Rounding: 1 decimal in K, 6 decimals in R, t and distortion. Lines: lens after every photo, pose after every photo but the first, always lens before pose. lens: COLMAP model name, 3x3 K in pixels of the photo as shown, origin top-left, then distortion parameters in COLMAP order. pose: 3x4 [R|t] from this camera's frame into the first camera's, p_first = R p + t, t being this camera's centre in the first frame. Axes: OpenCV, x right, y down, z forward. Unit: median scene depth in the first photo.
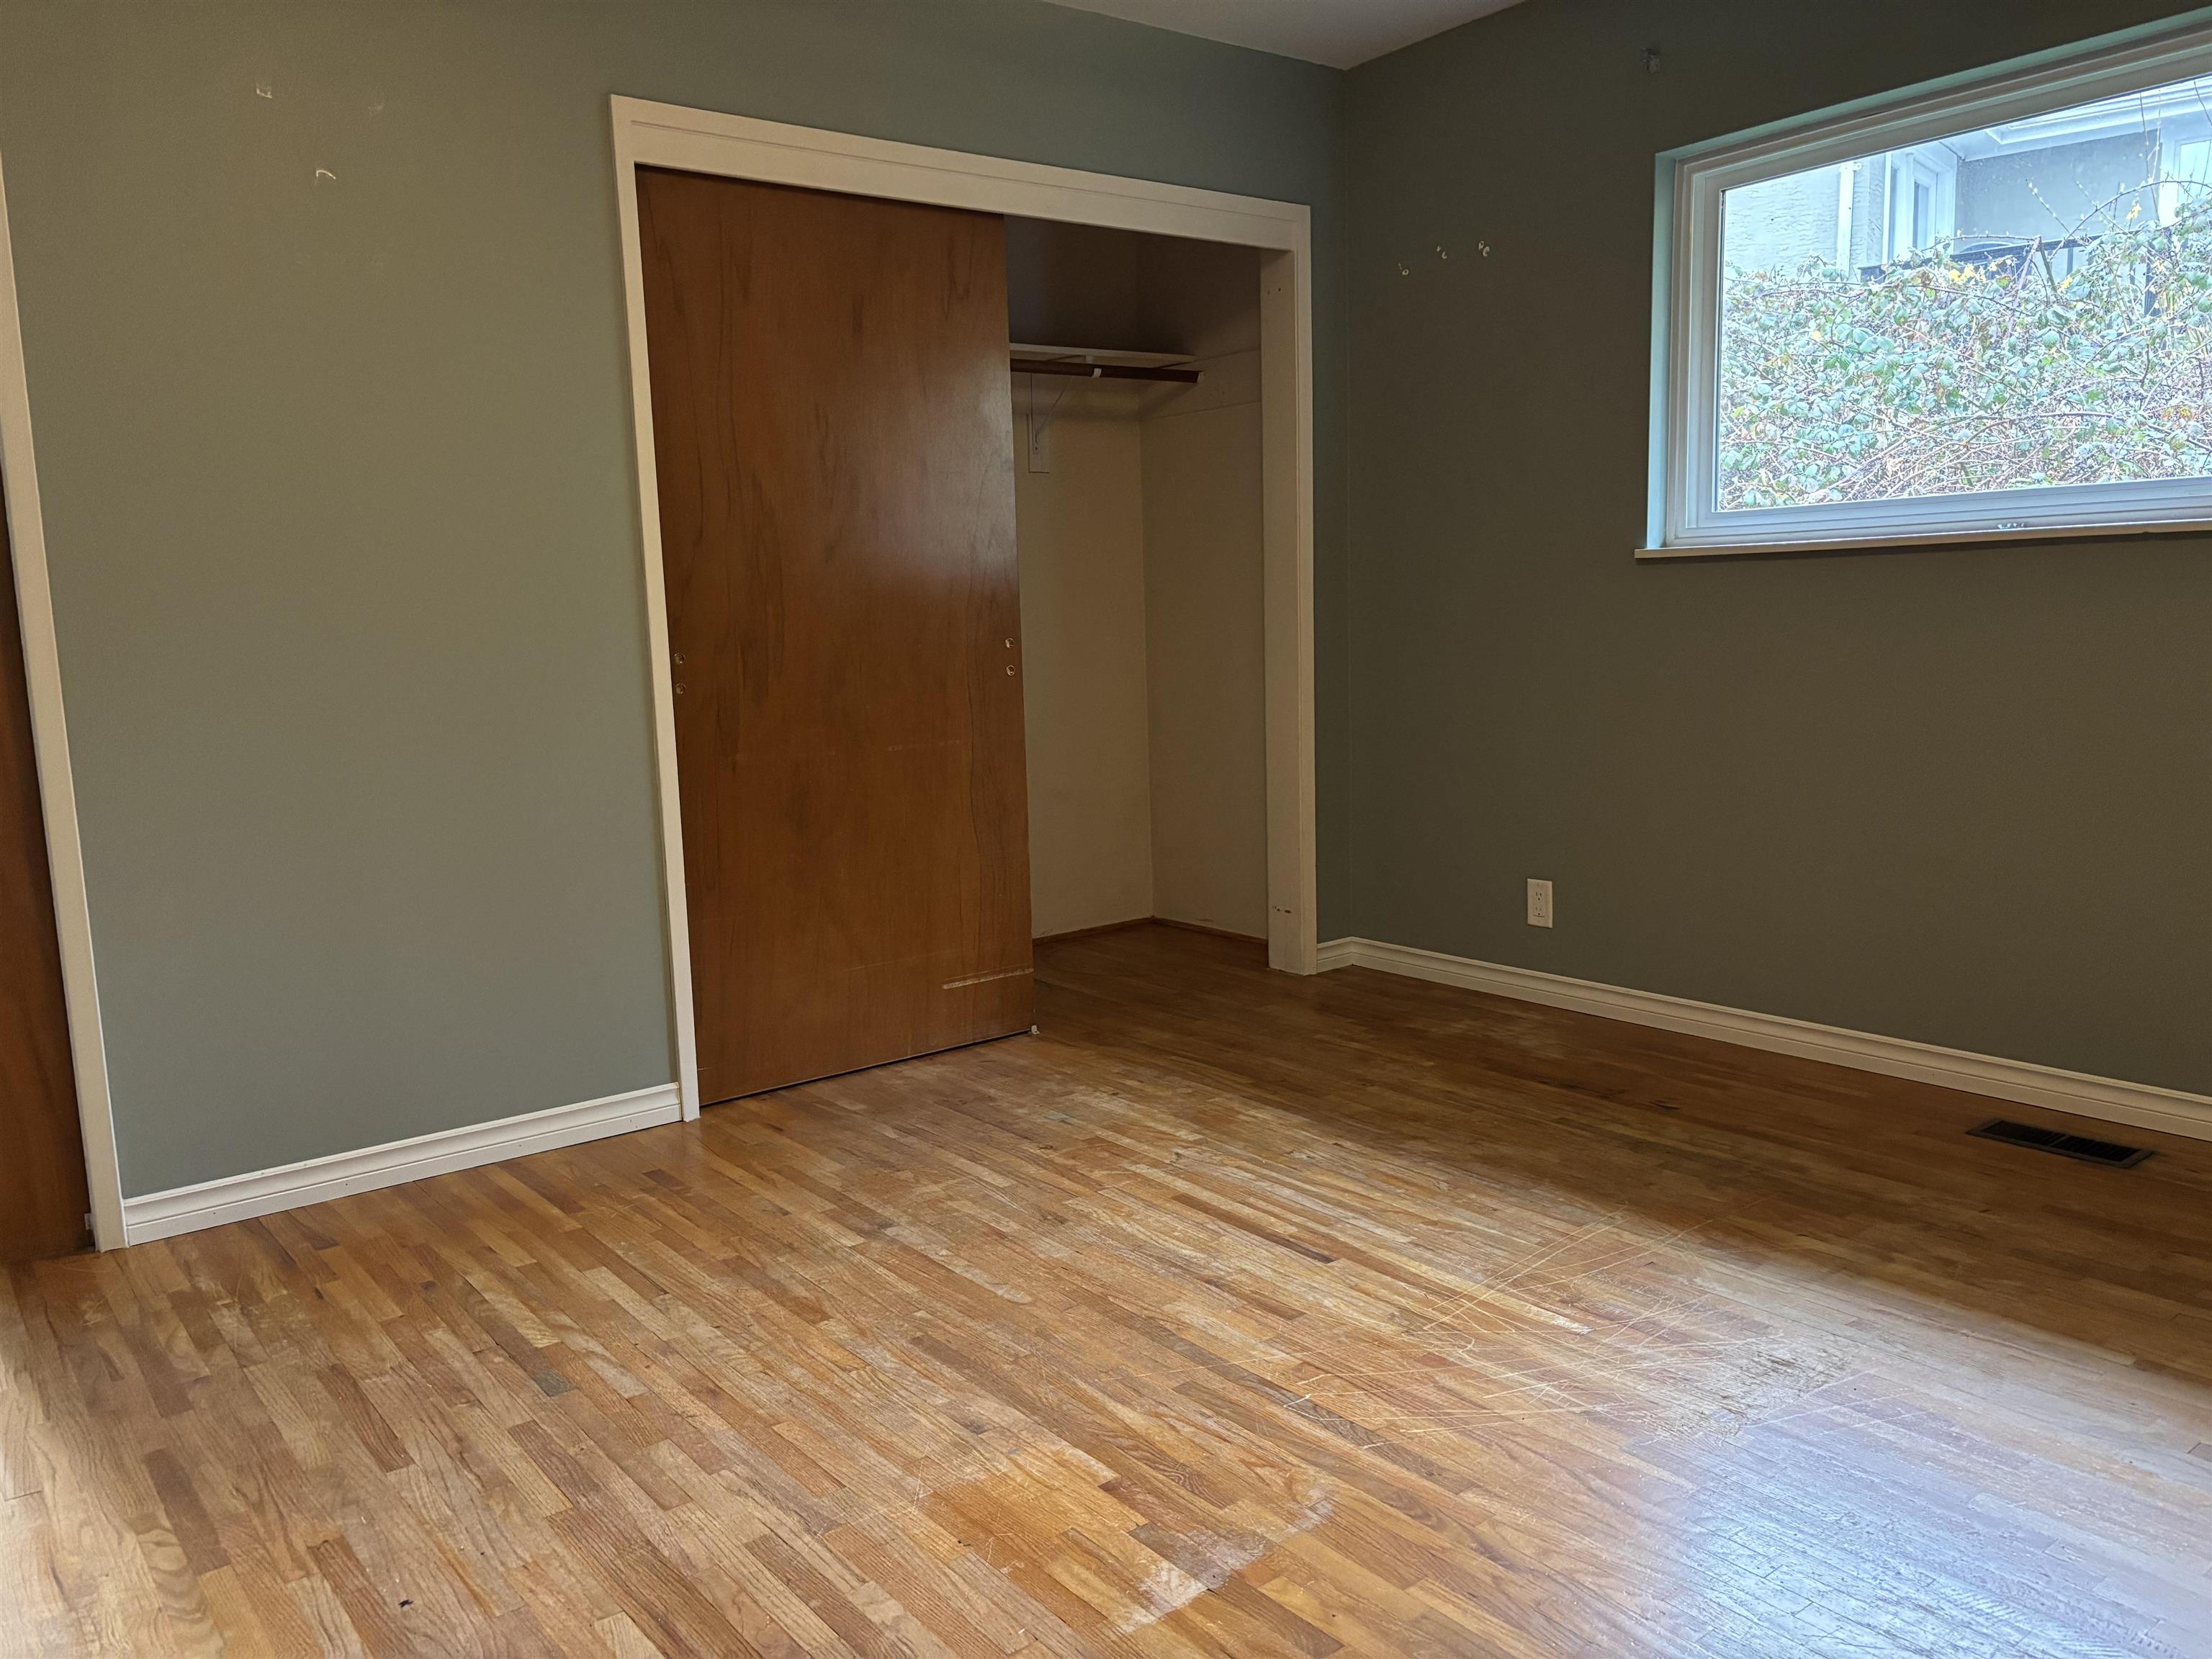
lens RADIAL K [[1693.0, 0, 1110.8], [0, 1693.0, 836.6], [0, 0, 1]] dist [0.068959, -0.072978]
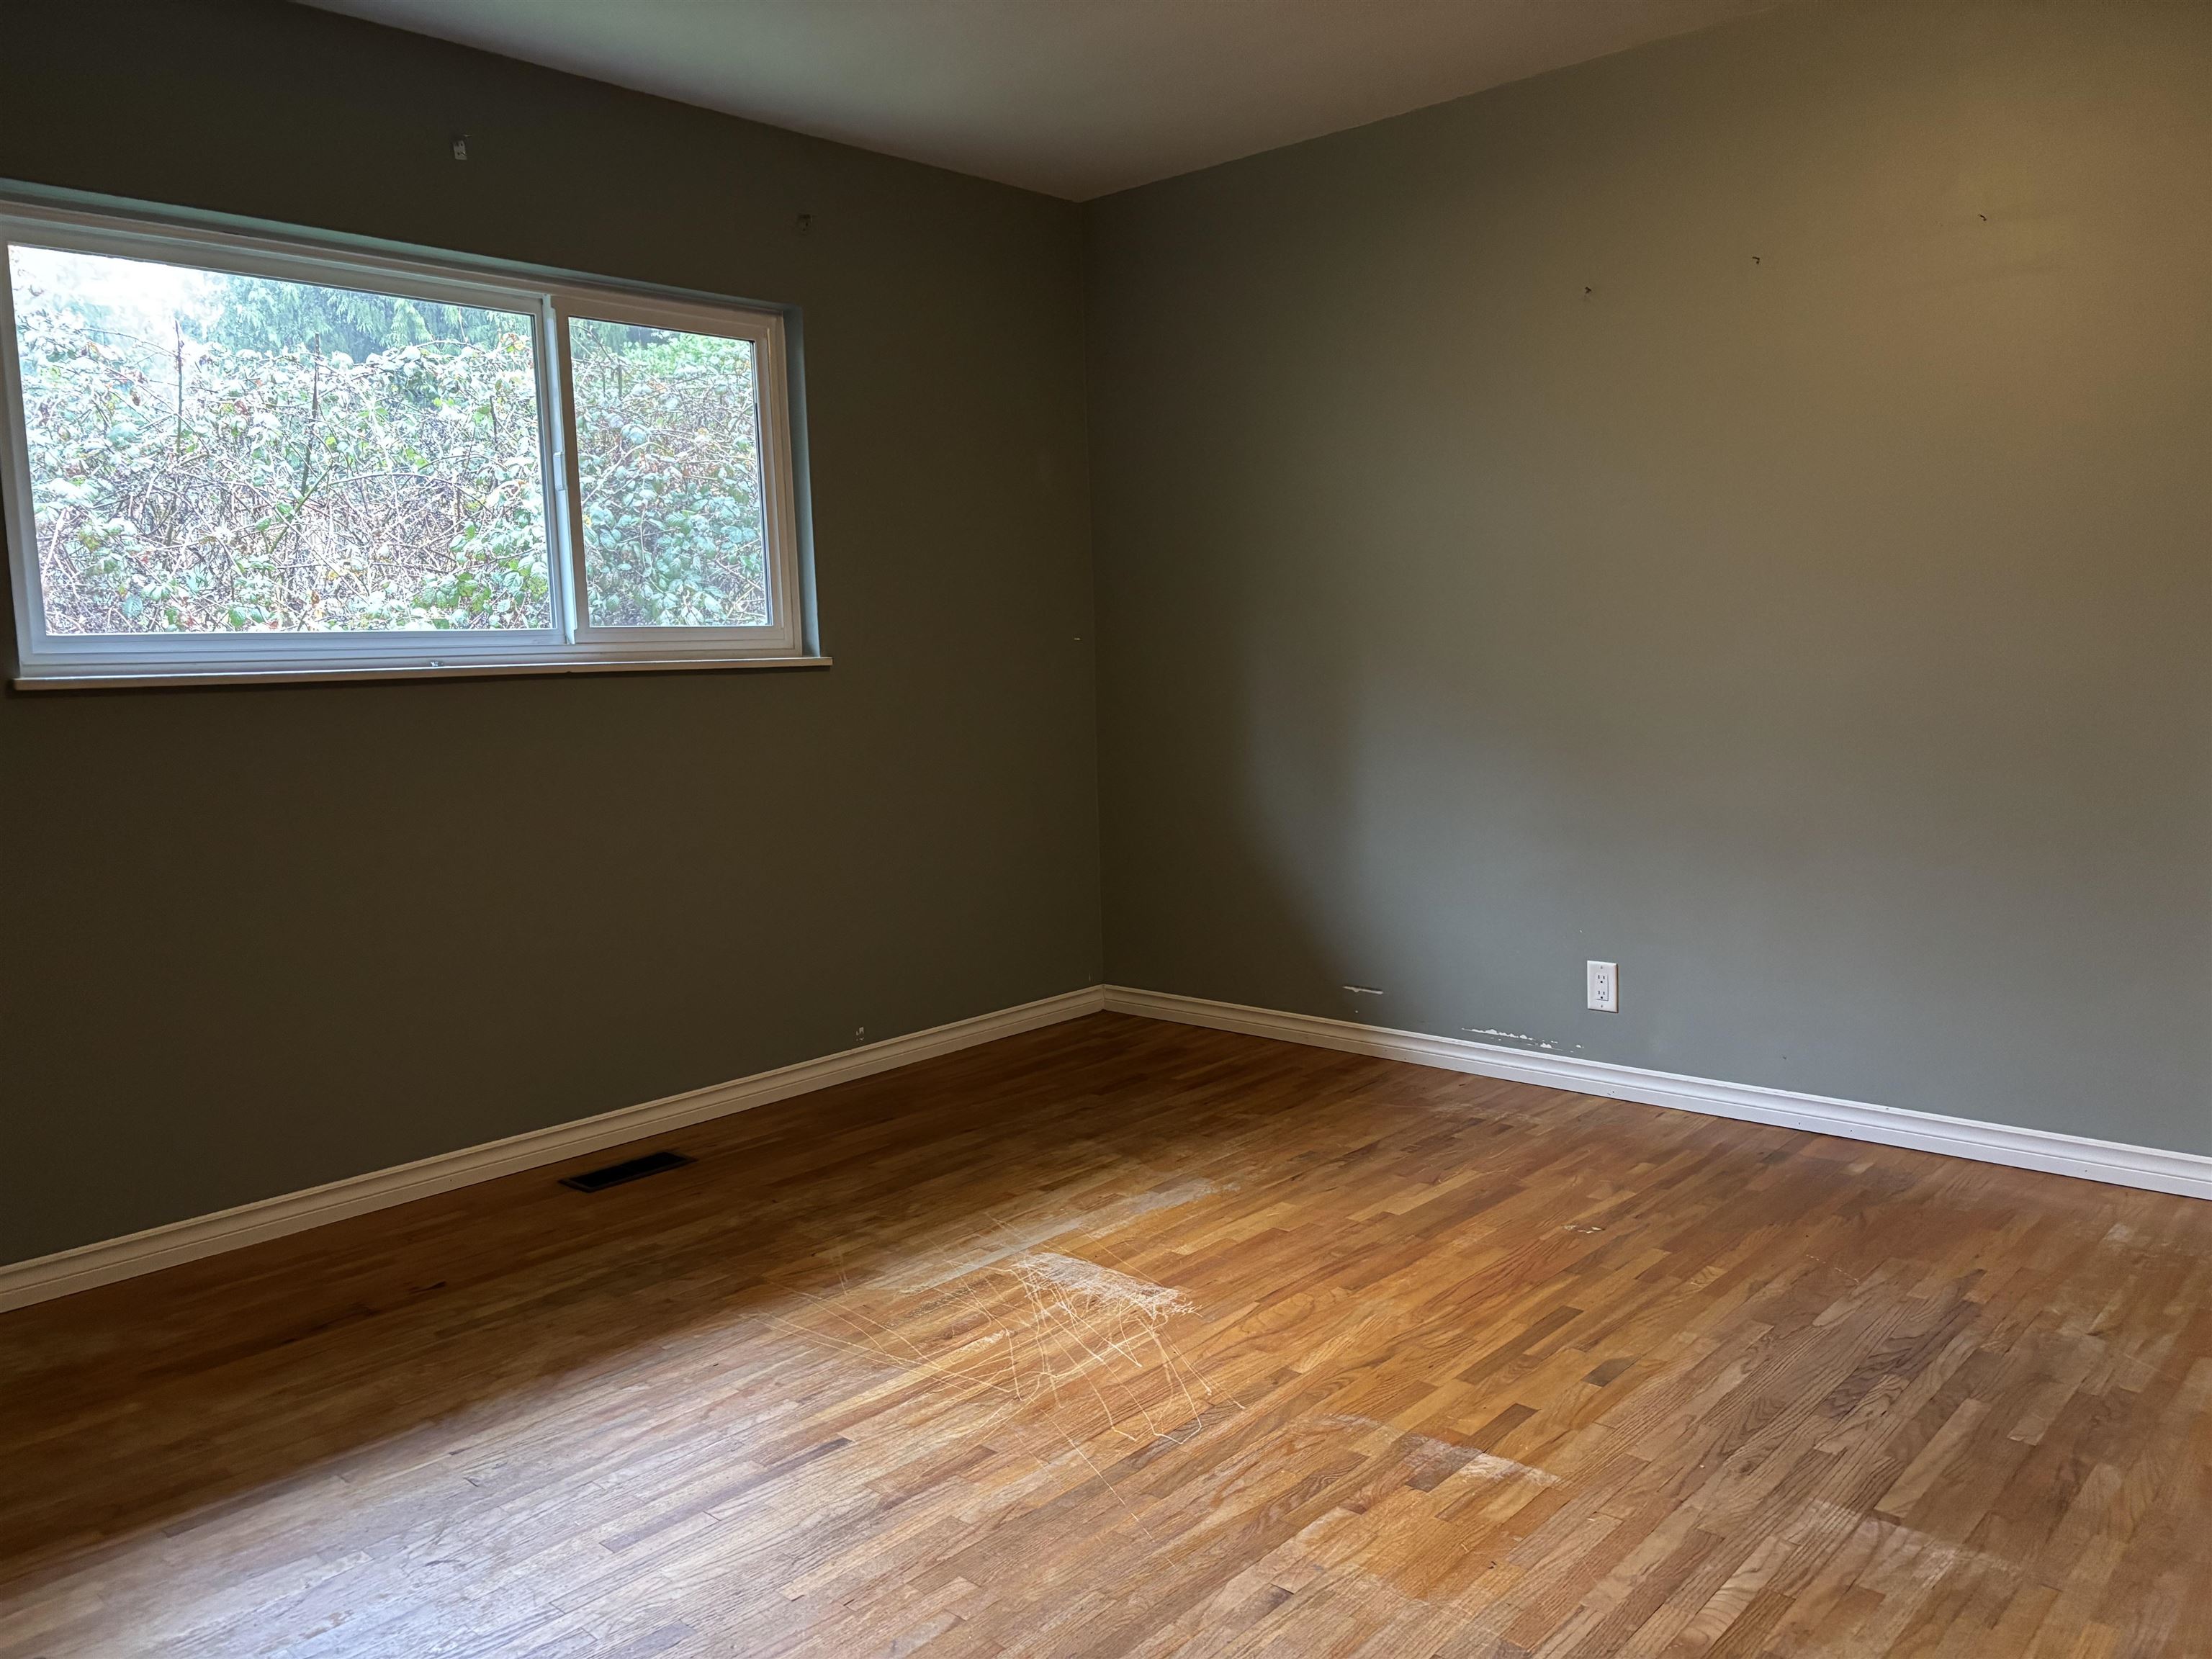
lens RADIAL K [[1693.0, 0, 1110.8], [0, 1693.0, 836.6], [0, 0, 1]] dist [0.068959, -0.072978]
pose [[-0.180974, -0.074260, 0.980680, -0.780672], [0.167313, 0.980285, 0.105106, -0.141989], [-0.969152, 0.183102, -0.164981, 0.964436]]
